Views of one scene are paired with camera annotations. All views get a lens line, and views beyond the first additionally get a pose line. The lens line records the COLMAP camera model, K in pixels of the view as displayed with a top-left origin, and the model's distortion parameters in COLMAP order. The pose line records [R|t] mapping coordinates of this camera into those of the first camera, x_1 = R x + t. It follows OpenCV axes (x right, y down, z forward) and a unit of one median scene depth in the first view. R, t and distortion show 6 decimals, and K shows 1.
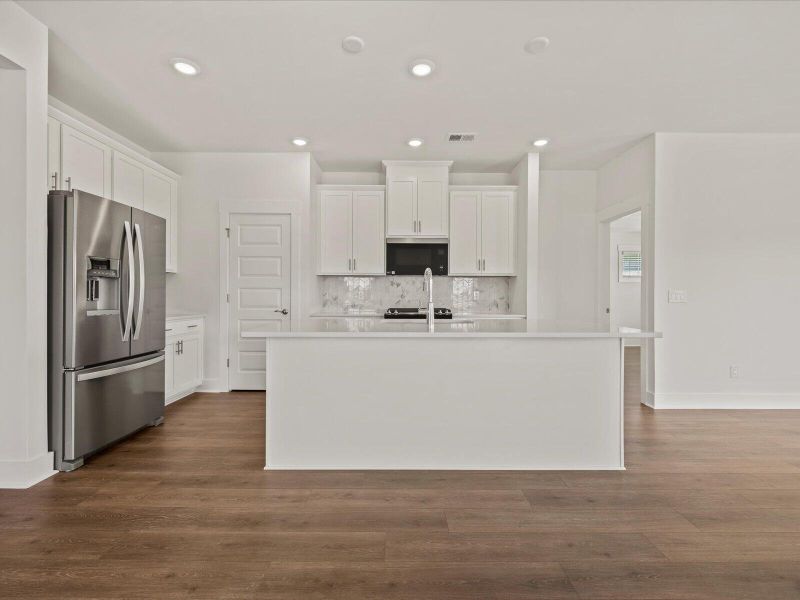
lens RADIAL K [[364.4, 0, 402.2], [0, 364.4, 295.7], [0, 0, 1]] dist [-0.004541, -0.003623]
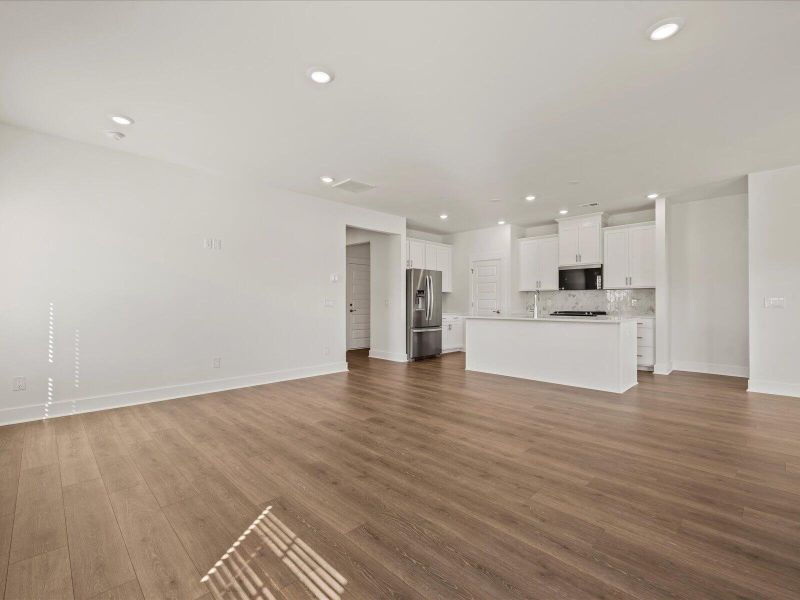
lens RADIAL K [[364.4, 0, 400.7], [0, 364.4, 308.0], [0, 0, 1]] dist [-0.004541, -0.003623]
pose [[0.706424, 0.004083, -0.707777, 0.648240], [0.000950, 0.999977, 0.006717, 0.011355], [0.707789, -0.005418, 0.706404, -0.672006]]
